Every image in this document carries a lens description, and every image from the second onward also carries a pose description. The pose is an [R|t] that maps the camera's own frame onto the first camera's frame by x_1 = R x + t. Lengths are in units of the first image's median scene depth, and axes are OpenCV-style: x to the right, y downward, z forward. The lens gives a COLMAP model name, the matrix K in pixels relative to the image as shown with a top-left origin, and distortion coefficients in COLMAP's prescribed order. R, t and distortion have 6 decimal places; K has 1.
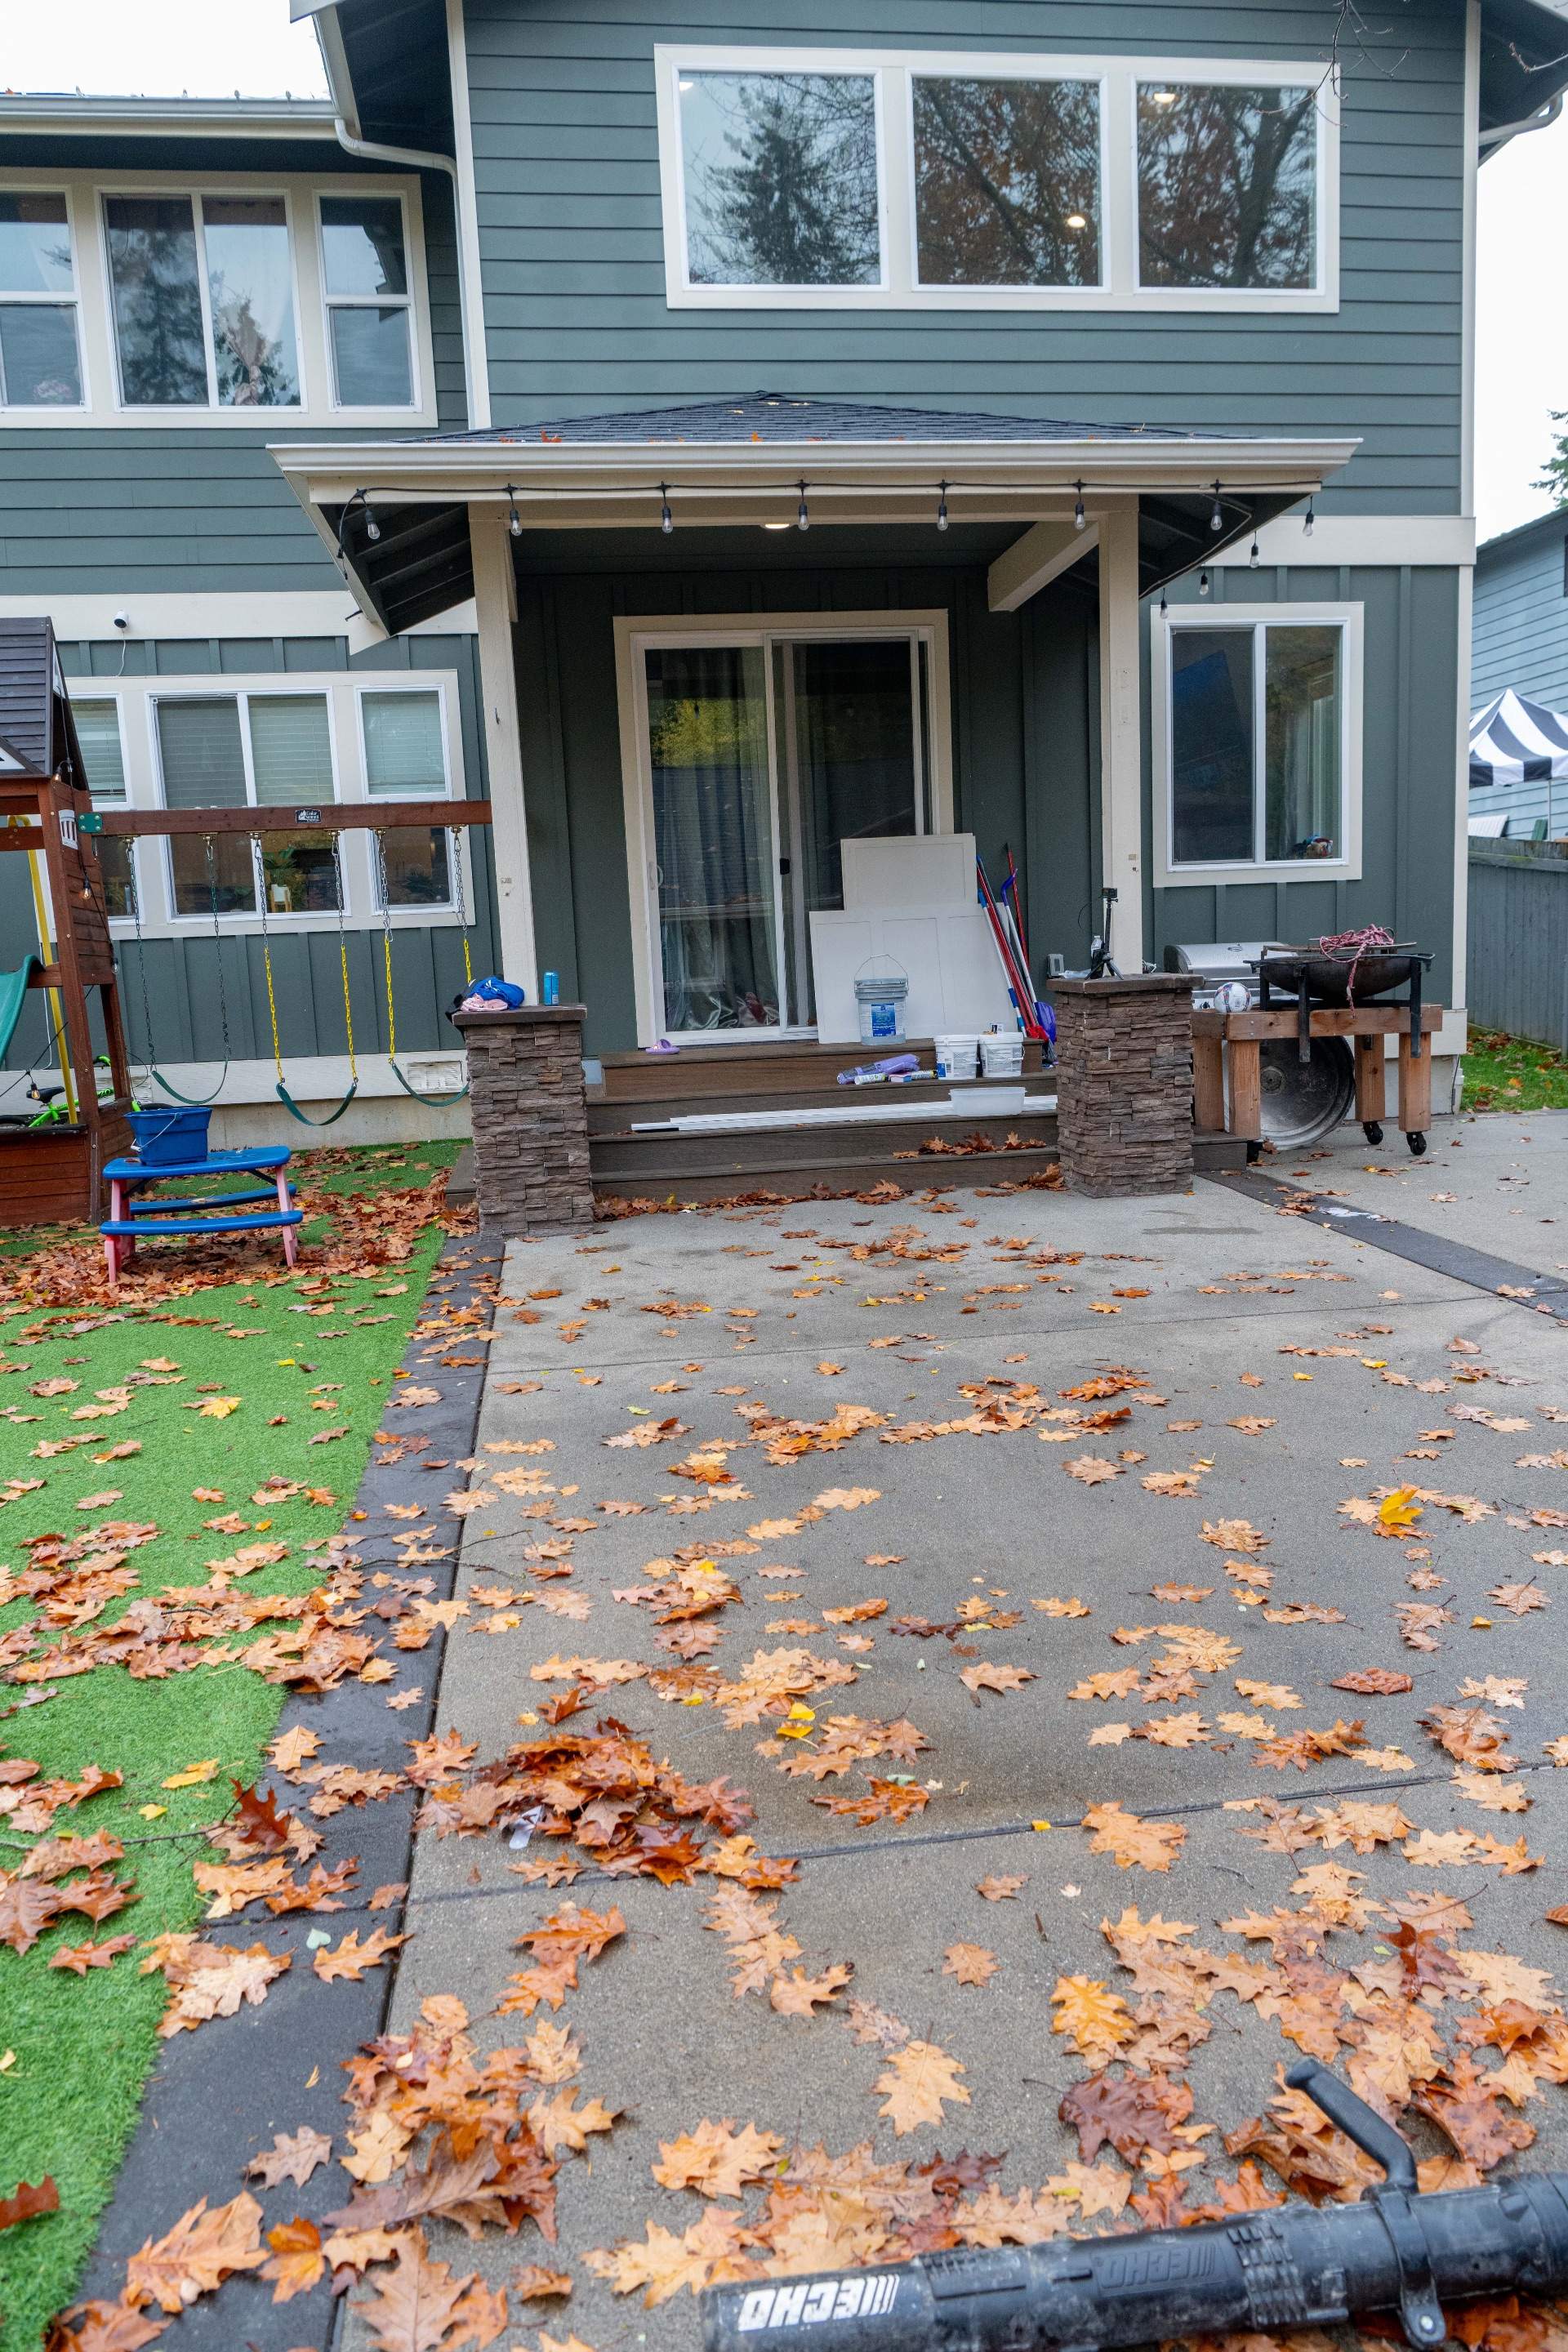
lens RADIAL K [[1601.7, 0, 784.0], [0, 1601.7, 1176.0], [0, 0, 1]] dist [-0.005875, 0.004551]
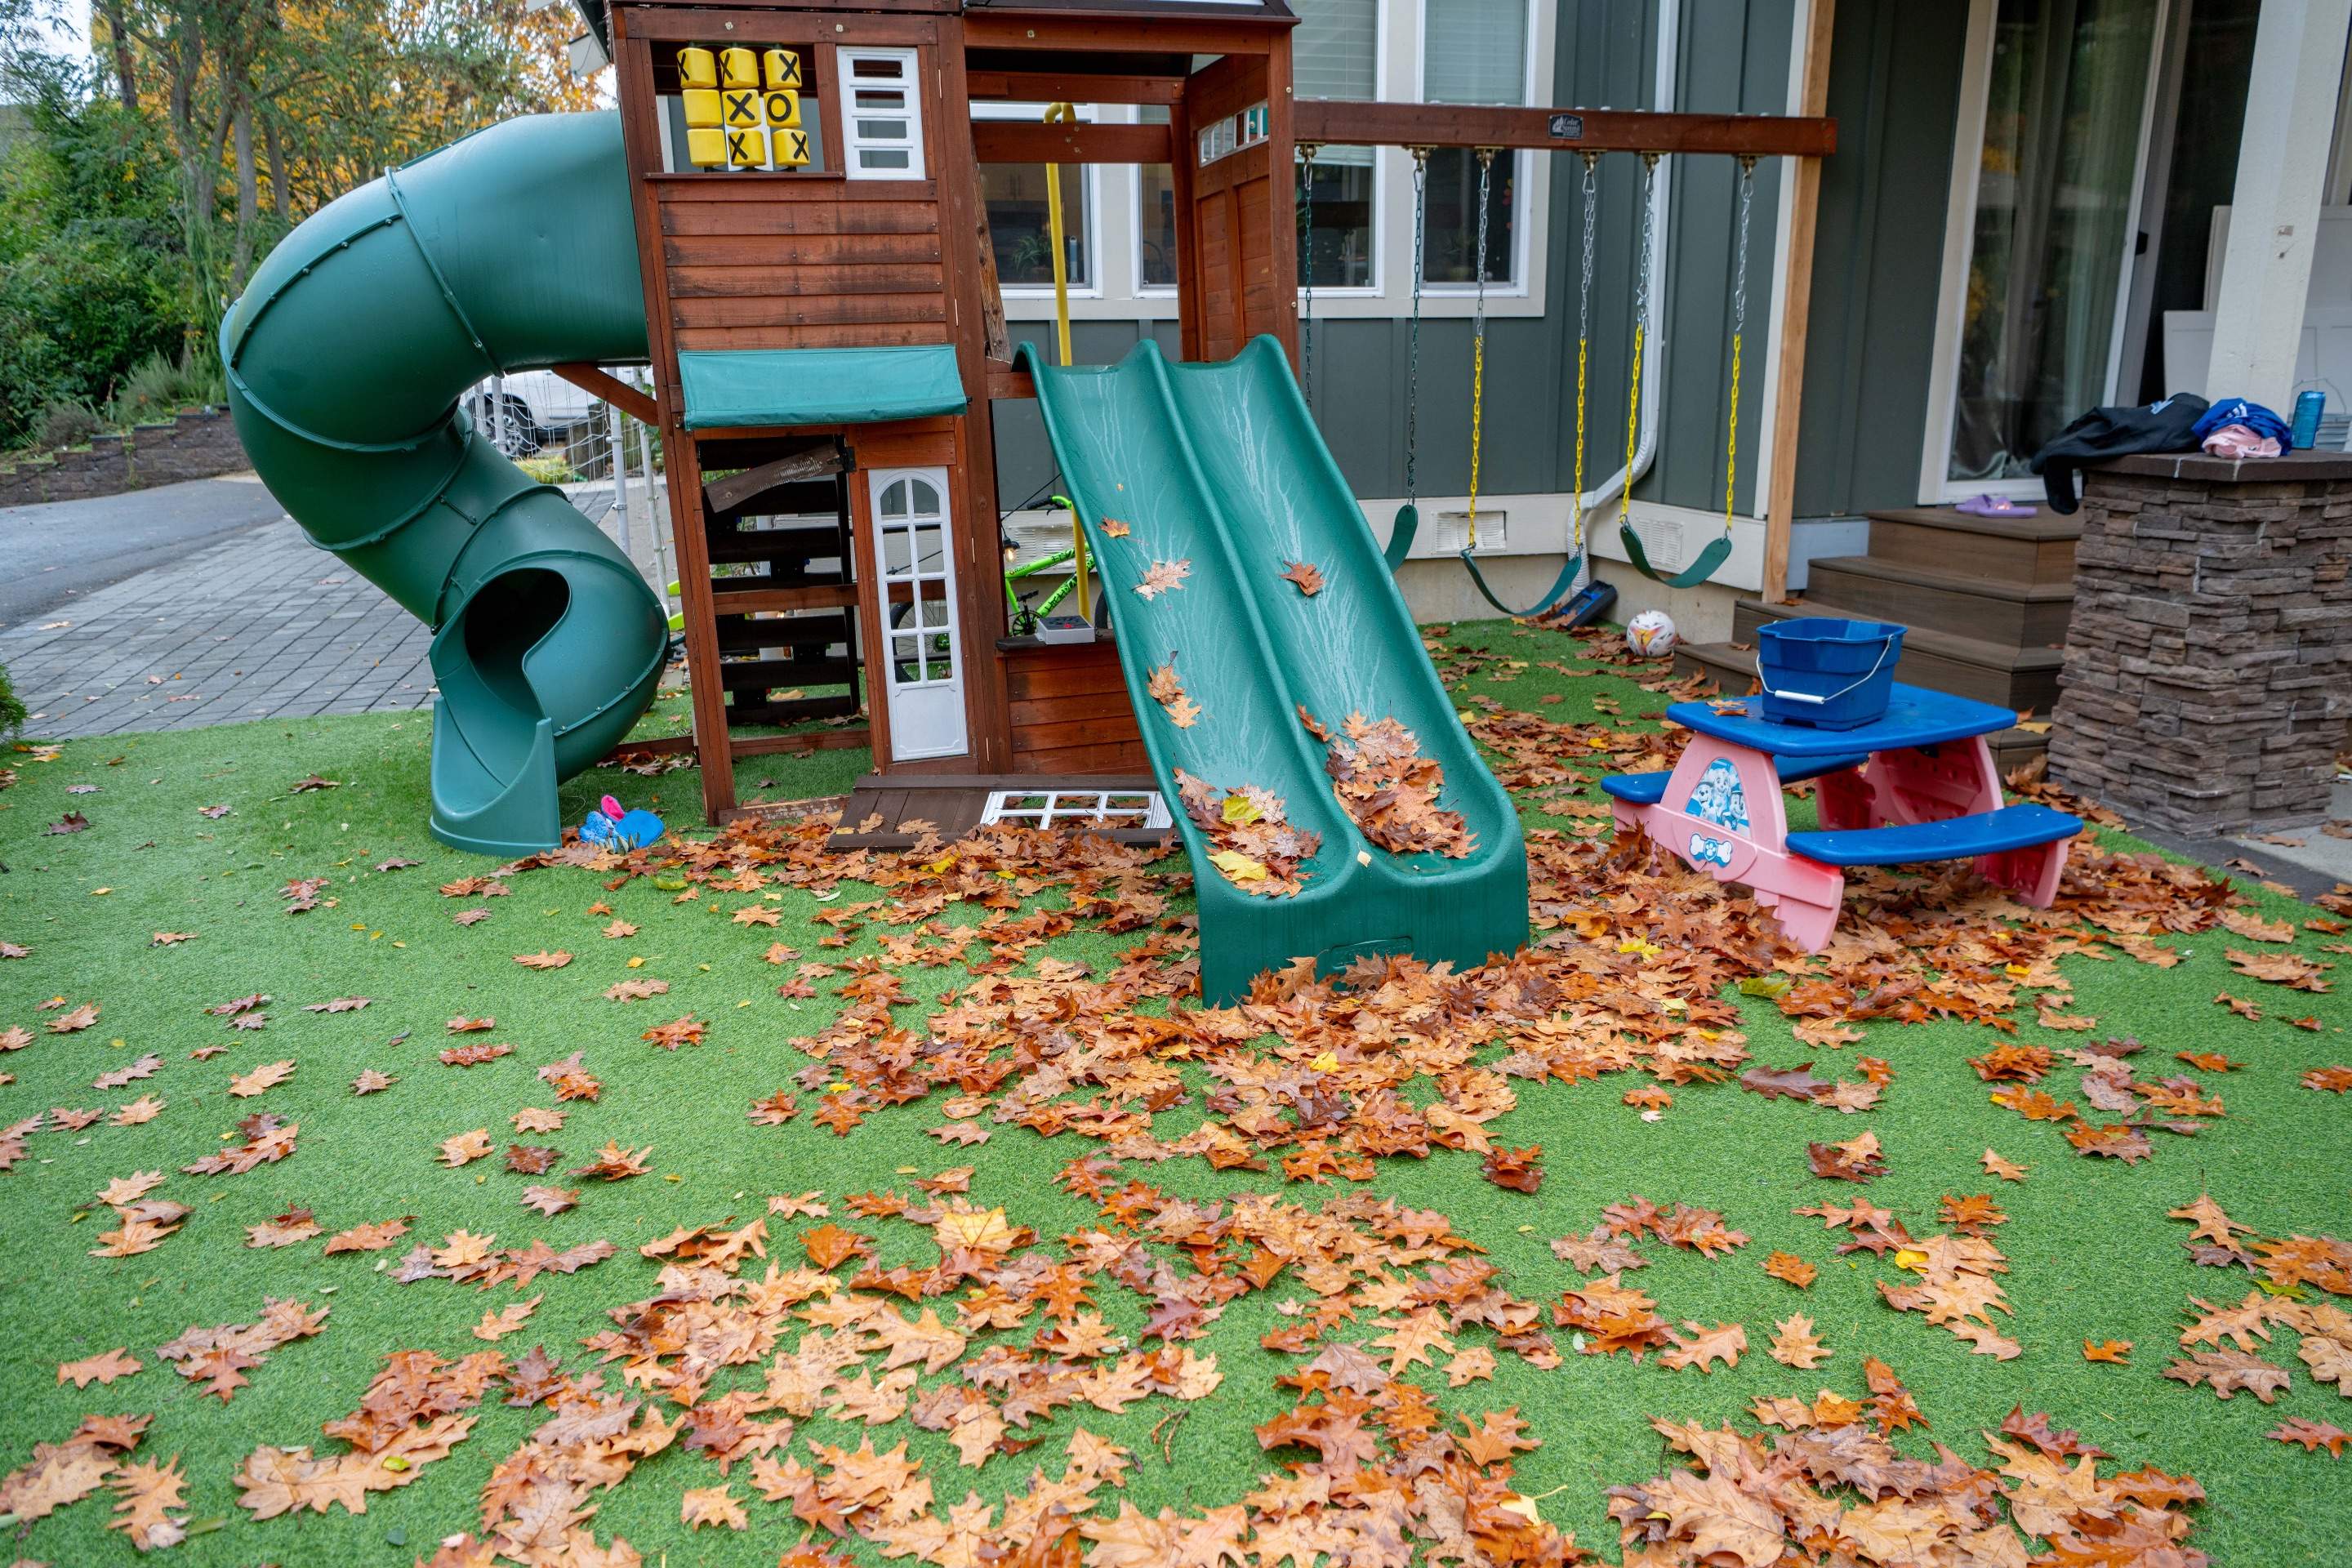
lens RADIAL K [[1601.7, 0, 1175.2], [0, 1601.7, 799.9], [0, 0, 1]] dist [-0.005875, 0.004551]
pose [[0.994212, -0.005759, 0.107283, -1.075445], [-0.007803, 0.992054, 0.125569, -0.081666], [-0.107154, -0.125679, 0.986267, 0.747117]]
